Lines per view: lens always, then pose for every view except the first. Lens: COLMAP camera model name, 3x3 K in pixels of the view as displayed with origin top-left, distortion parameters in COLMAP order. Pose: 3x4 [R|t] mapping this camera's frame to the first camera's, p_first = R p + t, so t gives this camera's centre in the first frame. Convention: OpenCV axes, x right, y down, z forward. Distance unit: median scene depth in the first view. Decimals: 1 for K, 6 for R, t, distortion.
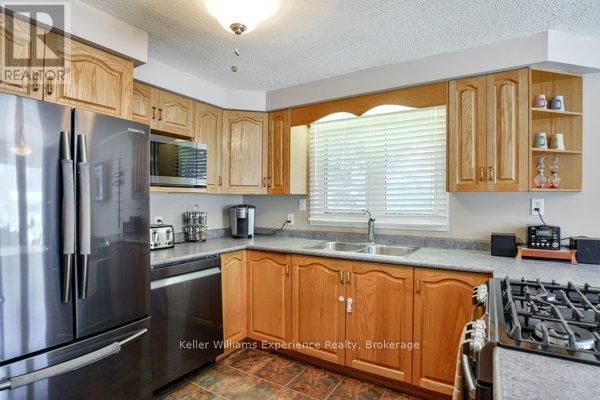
lens RADIAL K [[310.8, 0, 310.9], [0, 310.8, 201.7], [0, 0, 1]] dist [-0.043571, 0.008350]
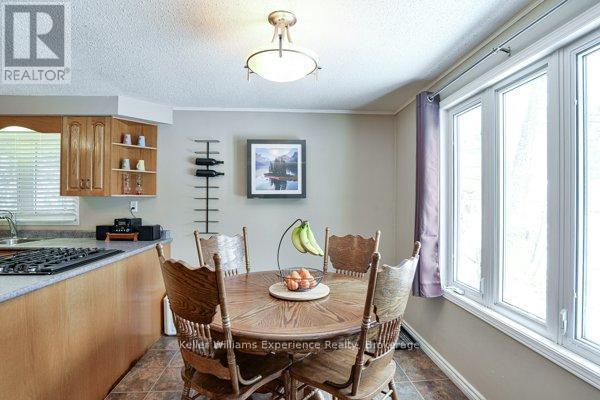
lens RADIAL K [[310.8, 0, 305.2], [0, 310.8, 202.3], [0, 0, 1]] dist [-0.043571, 0.008350]
pose [[0.828476, 0.004083, 0.560009, 0.595322], [0.000768, 0.999964, -0.008426, 0.009315], [-0.560023, 0.007411, 0.828444, -0.751025]]
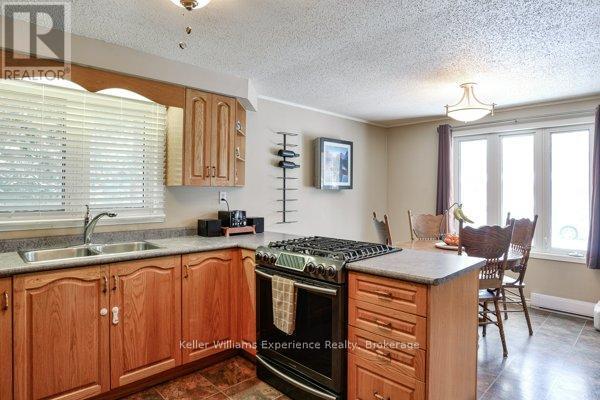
lens RADIAL K [[355.0, 0, 293.6], [0, 355.0, 188.2], [0, 0, 1]] dist [-0.040284, 0.011072]
pose [[0.272430, 0.011688, 0.962104, -0.698299], [0.005429, 0.999892, -0.013684, -0.002323], [-0.962160, 0.008952, 0.272338, 0.261251]]
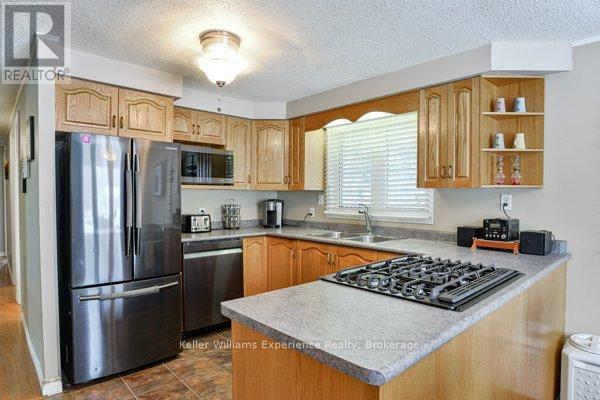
lens RADIAL K [[355.0, 0, 311.2], [0, 355.0, 201.5], [0, 0, 1]] dist [-0.040284, 0.011072]
pose [[0.962792, 0.007743, -0.270132, 0.420568], [-0.005088, 0.999932, 0.010530, 0.005460], [0.270195, -0.008764, 0.962766, -0.362329]]
